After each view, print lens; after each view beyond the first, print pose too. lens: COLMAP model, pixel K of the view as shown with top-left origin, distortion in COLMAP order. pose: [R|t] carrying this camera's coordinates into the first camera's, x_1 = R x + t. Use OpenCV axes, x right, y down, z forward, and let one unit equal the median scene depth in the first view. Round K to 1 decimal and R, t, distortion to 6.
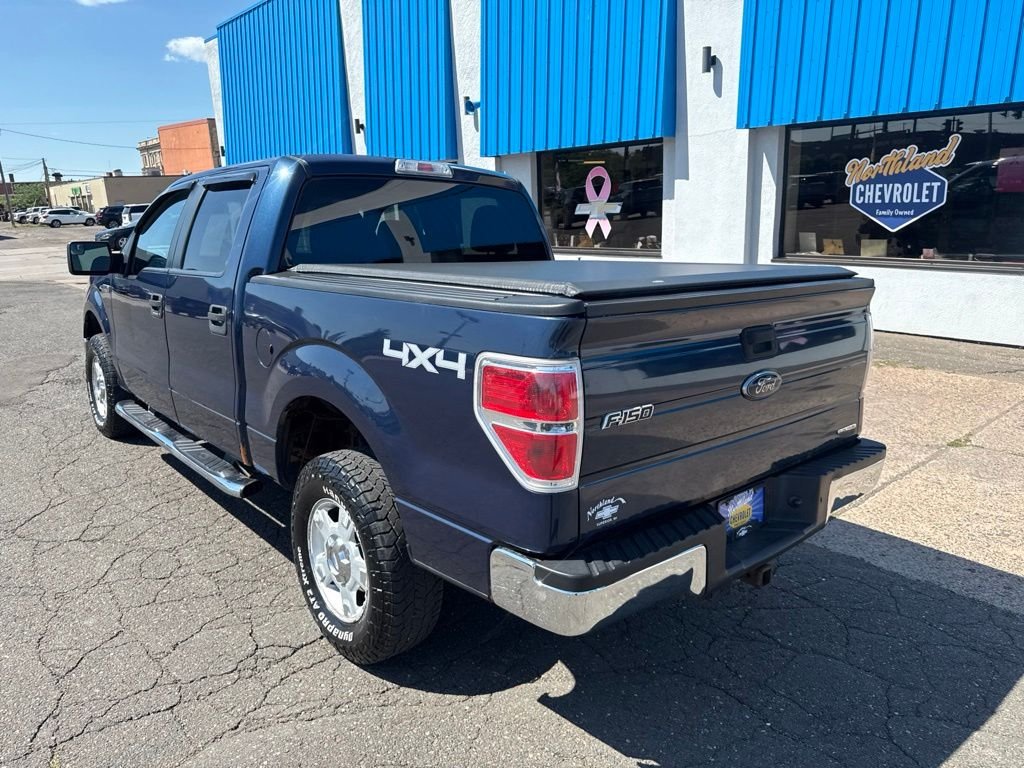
lens RADIAL K [[718.8, 0, 519.1], [0, 718.8, 370.5], [0, 0, 1]] dist [0.108781, -0.167919]
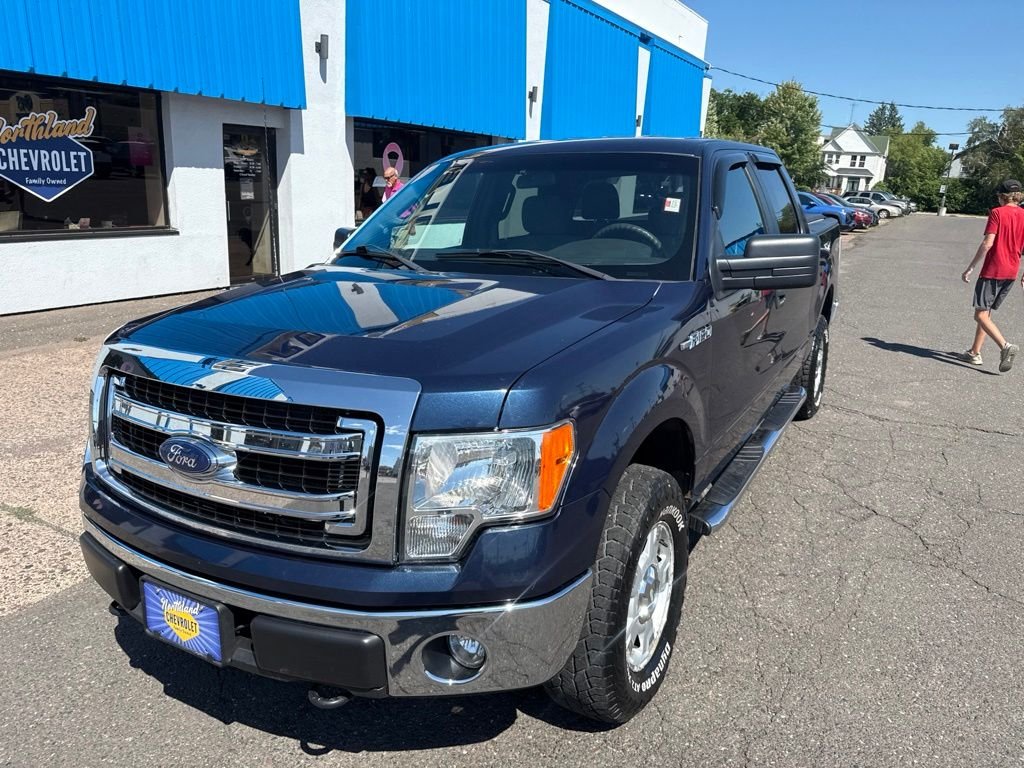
lens RADIAL K [[718.5, 0, 515.4], [0, 718.5, 376.5], [0, 0, 1]] dist [0.004341, -0.007495]
pose [[-0.322103, -0.240279, 0.915705, -0.602385], [0.185160, 0.932585, 0.309839, -0.161043], [-0.928421, 0.269352, -0.255899, 0.764866]]
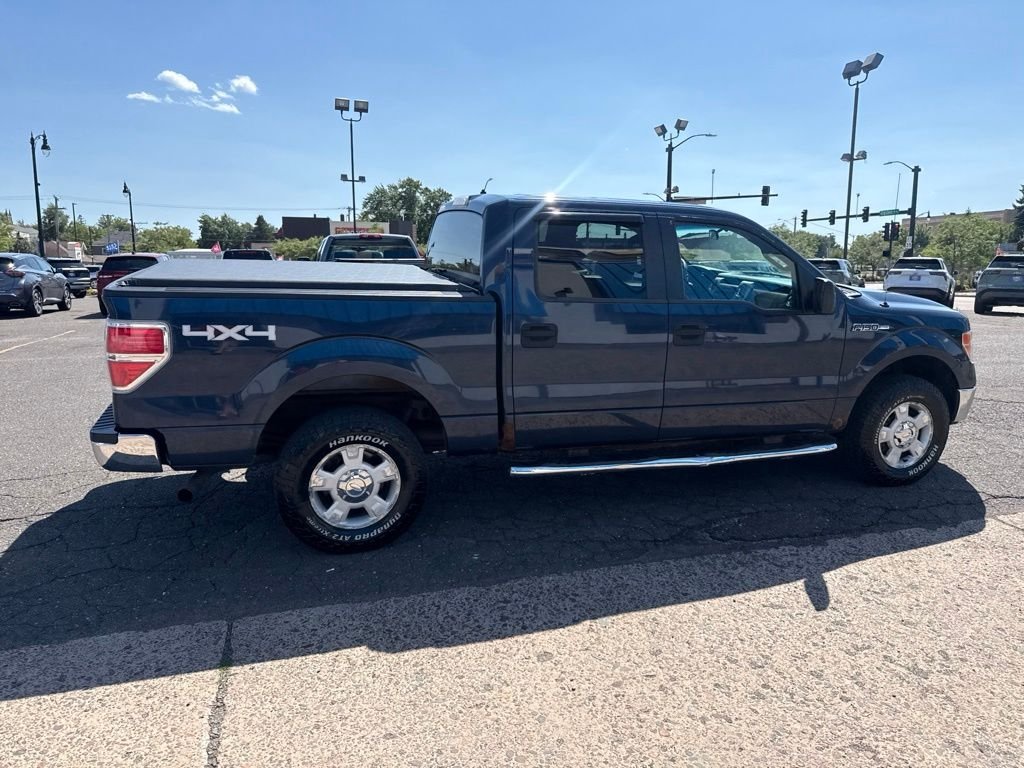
lens RADIAL K [[714.1, 0, 513.5], [0, 714.1, 382.8], [0, 0, 1]] dist [0.057811, -0.075837]
pose [[-0.400186, 0.180692, -0.898444, 0.455000], [-0.204165, 0.938153, 0.279617, -0.155494], [0.893402, 0.295330, -0.338545, 0.717896]]
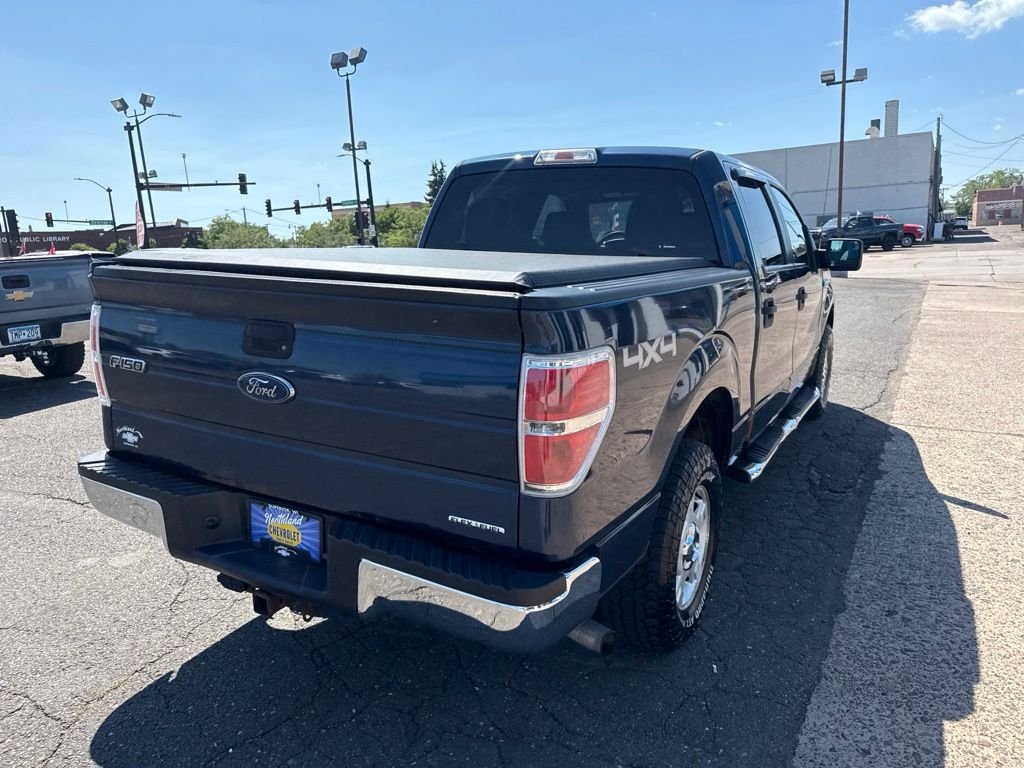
lens RADIAL K [[718.9, 0, 515.1], [0, 718.9, 386.8], [0, 0, 1]] dist [0.063108, -0.078210]
pose [[0.322990, 0.201235, -0.924760, 0.361812], [-0.185931, 0.971582, 0.146484, -0.048033], [0.927958, 0.124629, 0.351227, 0.284983]]
